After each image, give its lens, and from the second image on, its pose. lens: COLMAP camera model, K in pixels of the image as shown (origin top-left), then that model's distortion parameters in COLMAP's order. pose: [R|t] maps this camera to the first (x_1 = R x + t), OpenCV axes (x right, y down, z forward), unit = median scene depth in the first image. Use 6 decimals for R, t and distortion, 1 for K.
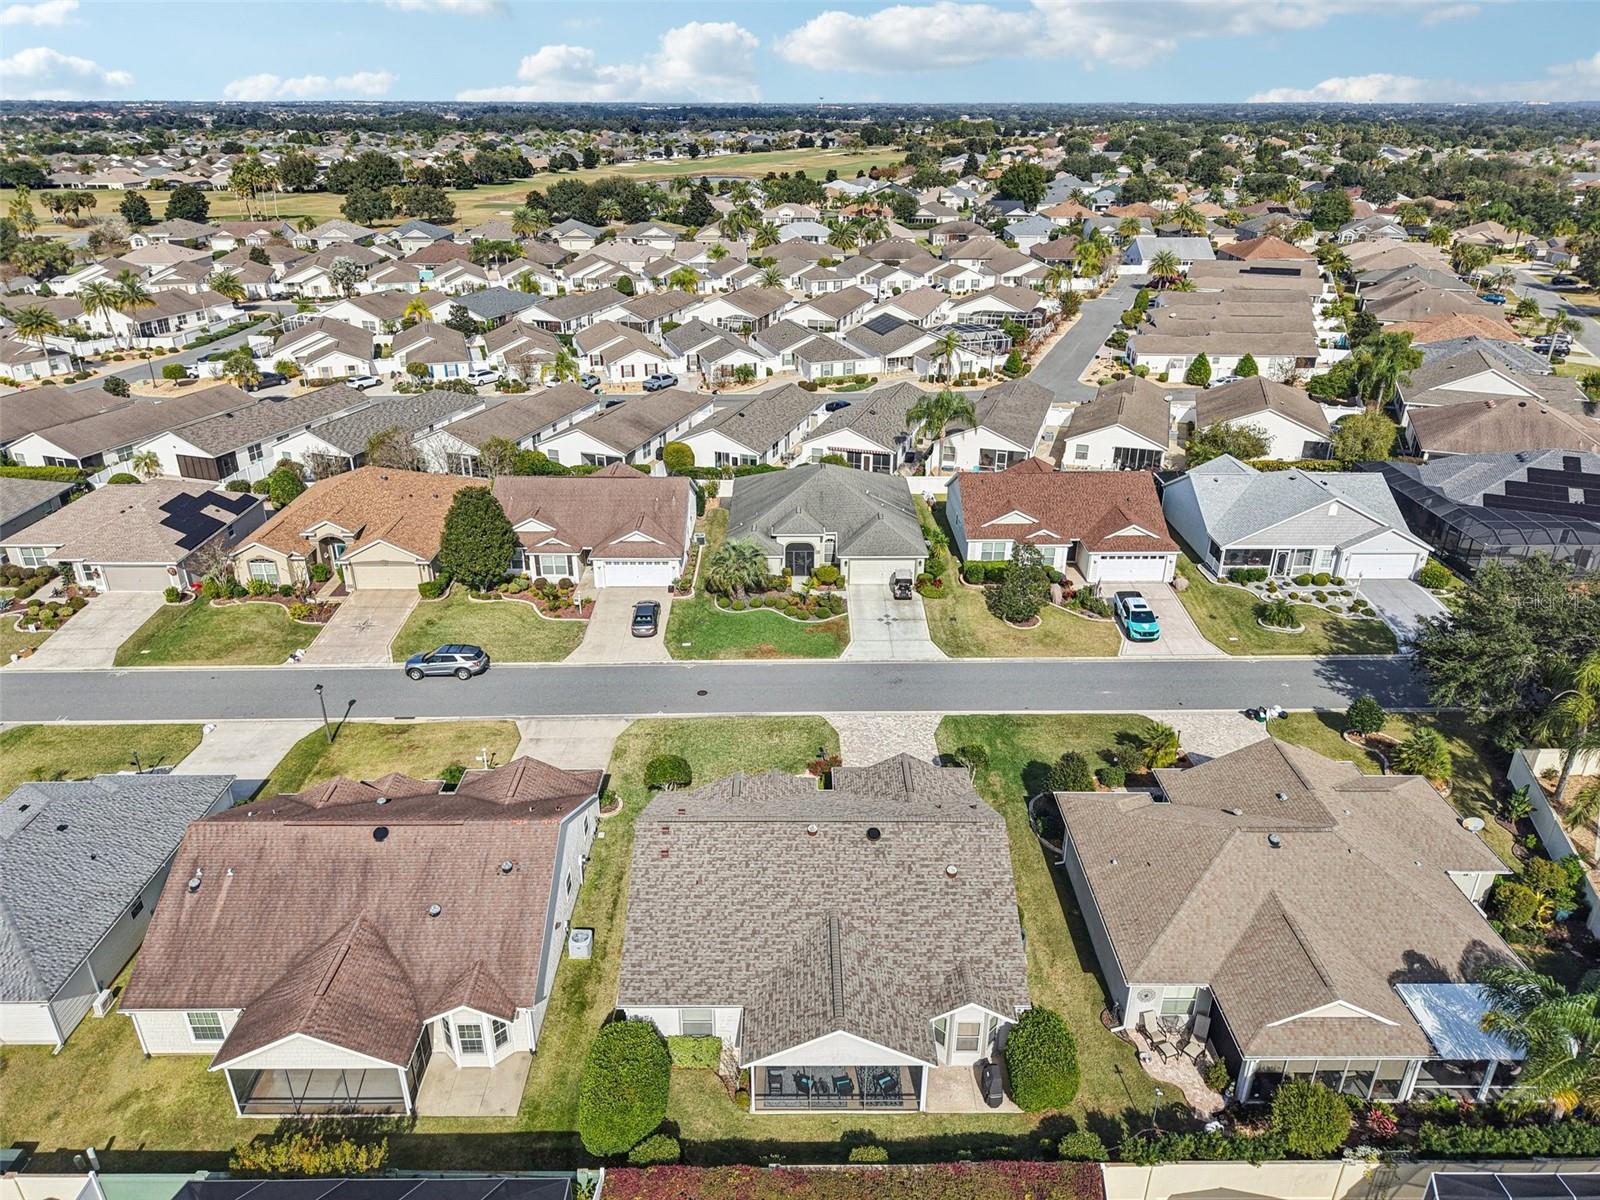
lens RADIAL K [[1079.6, 0, 800.0], [0, 1079.6, 600.0], [0, 0, 1]] dist [0.004878, -0.004812]
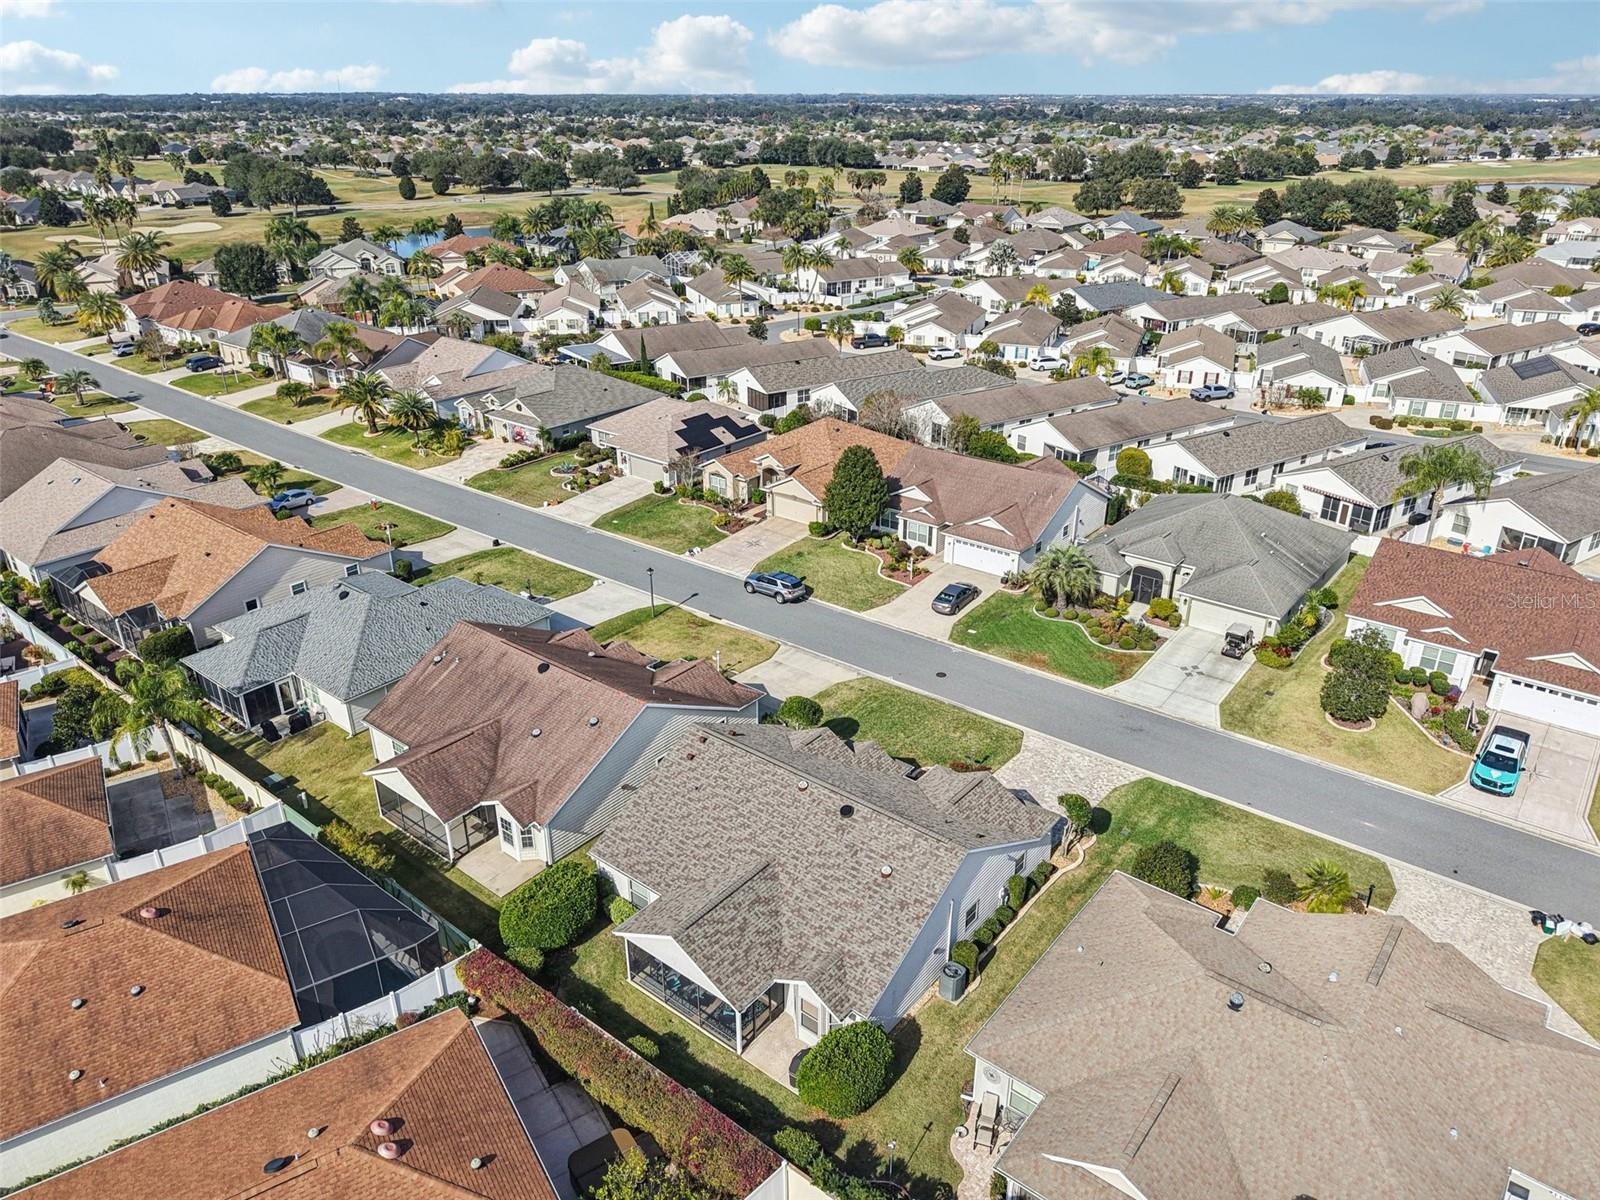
lens RADIAL K [[1085.6, 0, 800.0], [0, 1085.6, 600.0], [0, 0, 1]] dist [0.035955, -0.046864]
pose [[0.774638, 0.260869, -0.576093, 0.422426], [-0.259464, 0.961856, 0.086666, -0.040473], [0.576727, 0.082341, 0.812776, 0.082293]]
